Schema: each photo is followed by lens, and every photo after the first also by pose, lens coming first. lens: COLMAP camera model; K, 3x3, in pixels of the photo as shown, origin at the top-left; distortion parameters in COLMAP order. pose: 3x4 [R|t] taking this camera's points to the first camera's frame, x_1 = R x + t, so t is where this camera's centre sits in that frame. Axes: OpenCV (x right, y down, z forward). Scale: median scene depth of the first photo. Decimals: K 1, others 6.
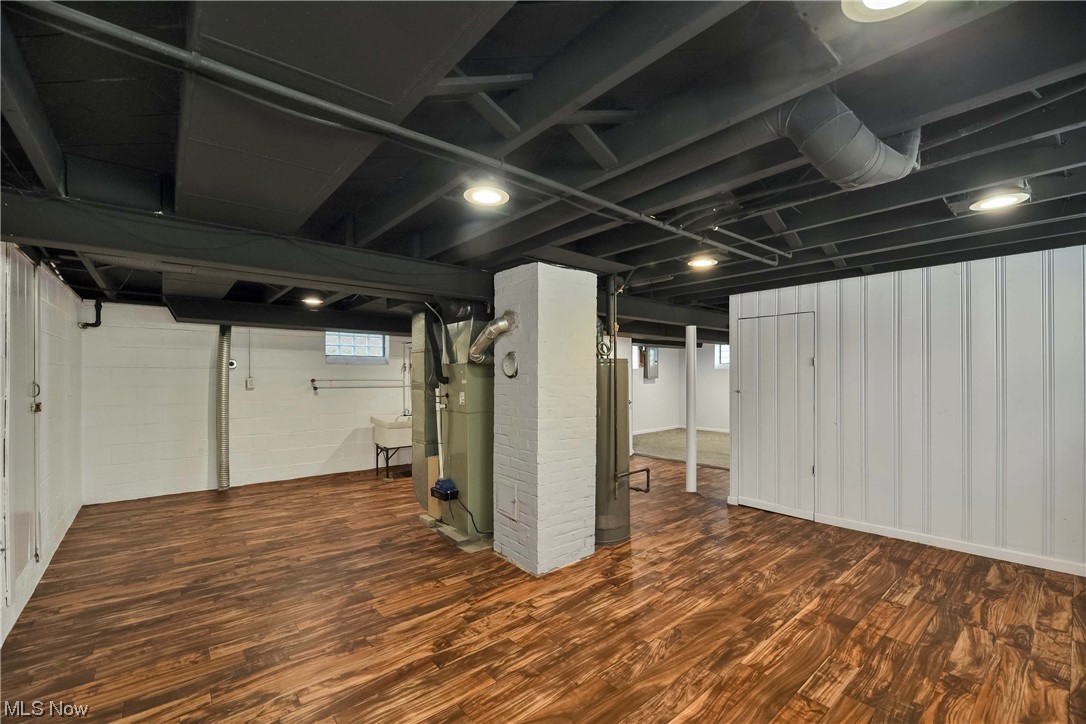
lens RADIAL K [[449.7, 0, 533.3], [0, 449.7, 367.9], [0, 0, 1]] dist [0.001842, -0.000100]
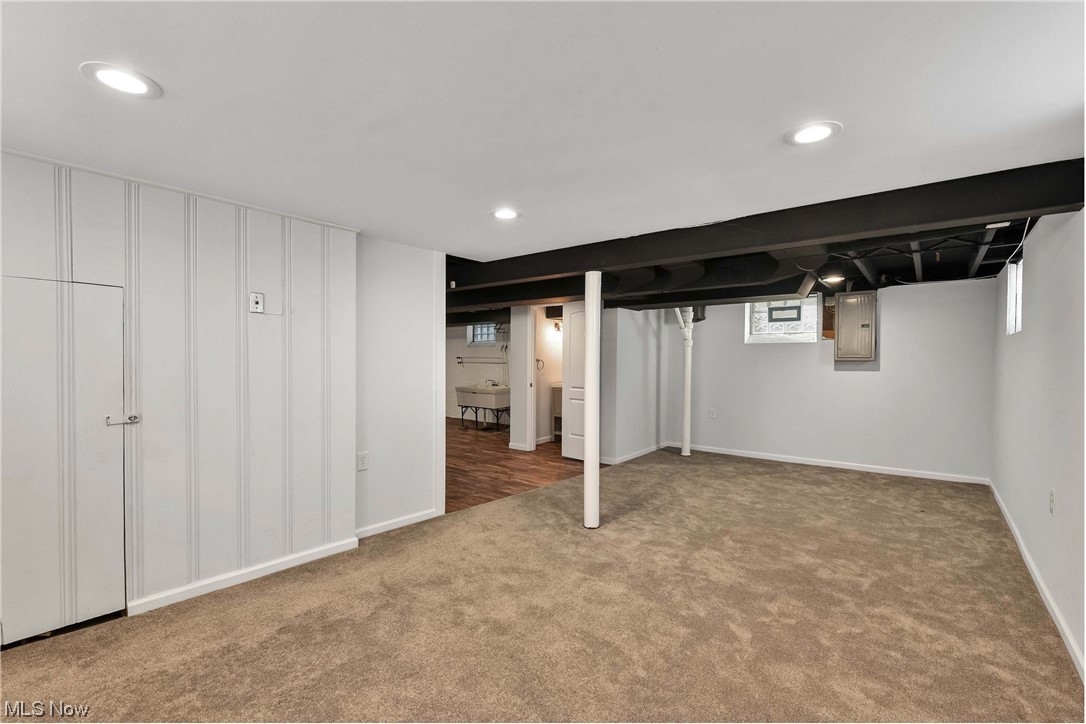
lens RADIAL K [[475.1, 0, 544.1], [0, 475.1, 361.4], [0, 0, 1]] dist [0.000888, 0.000773]
pose [[0.197233, 0.008321, -0.980321, 1.981812], [0.002359, 0.999957, 0.008962, 0.050518], [0.980354, -0.004080, 0.197205, 0.806454]]
